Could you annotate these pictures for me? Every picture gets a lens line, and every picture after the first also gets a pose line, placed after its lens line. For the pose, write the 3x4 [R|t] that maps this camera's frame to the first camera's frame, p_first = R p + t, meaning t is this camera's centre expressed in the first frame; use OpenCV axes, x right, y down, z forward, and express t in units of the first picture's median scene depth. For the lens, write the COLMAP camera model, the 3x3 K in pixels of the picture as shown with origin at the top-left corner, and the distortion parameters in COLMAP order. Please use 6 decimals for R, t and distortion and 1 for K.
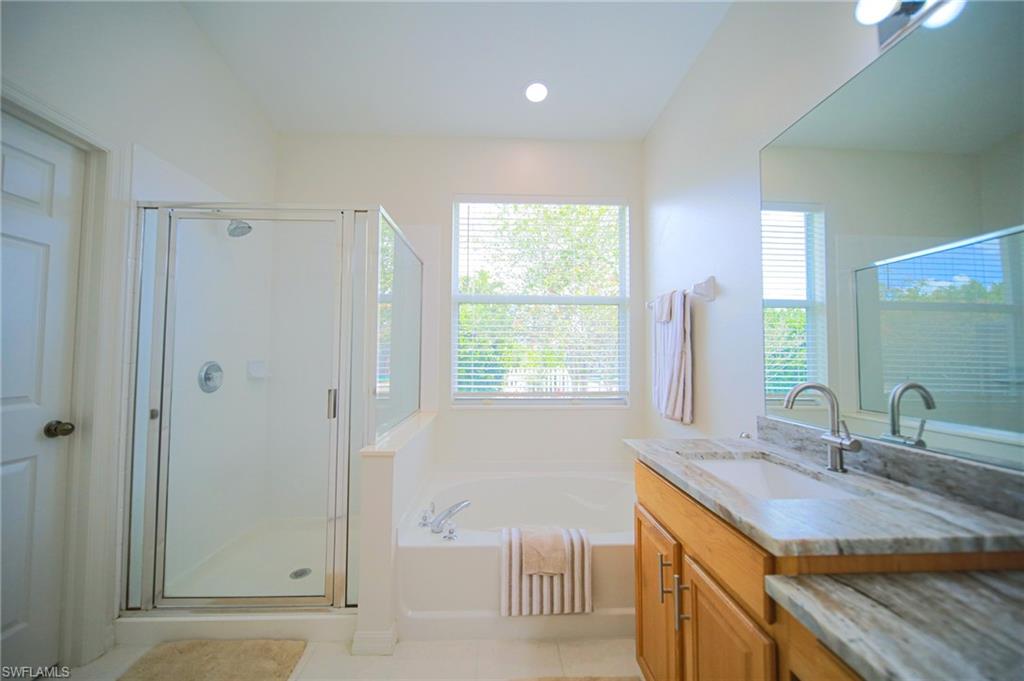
lens RADIAL K [[383.8, 0, 512.3], [0, 383.8, 338.7], [0, 0, 1]] dist [-0.001485, -0.000029]
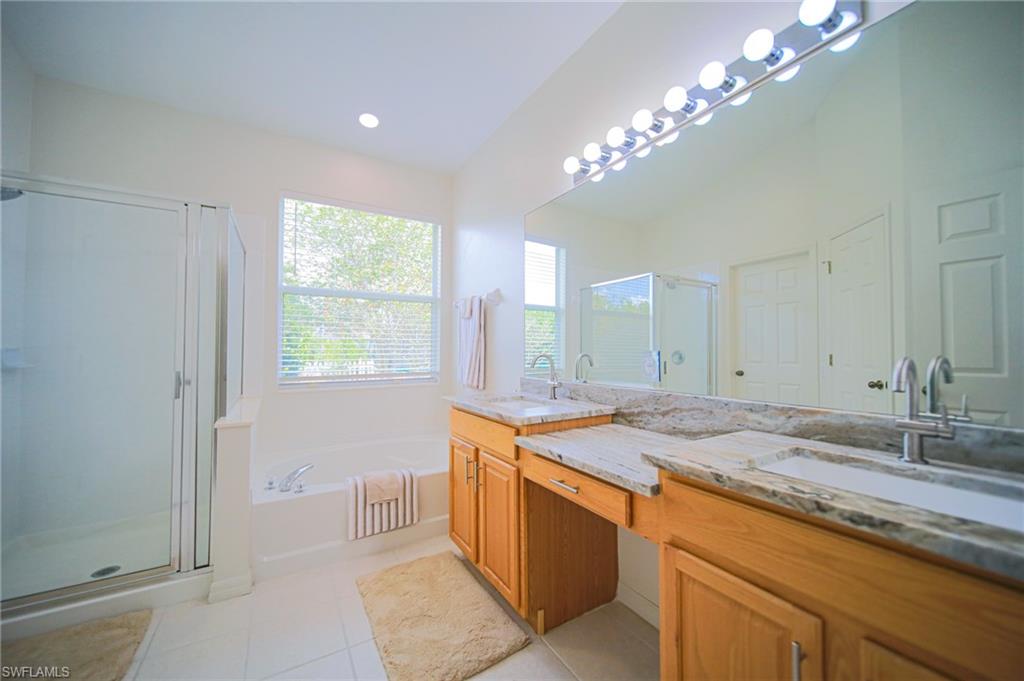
lens RADIAL K [[383.8, 0, 512.3], [0, 383.8, 338.7], [0, 0, 1]] dist [-0.001485, -0.000029]
pose [[0.871462, 0.007531, 0.490405, -0.188247], [-0.016055, 0.999784, 0.013176, 0.012941], [-0.490200, -0.019356, 0.871395, -0.390160]]
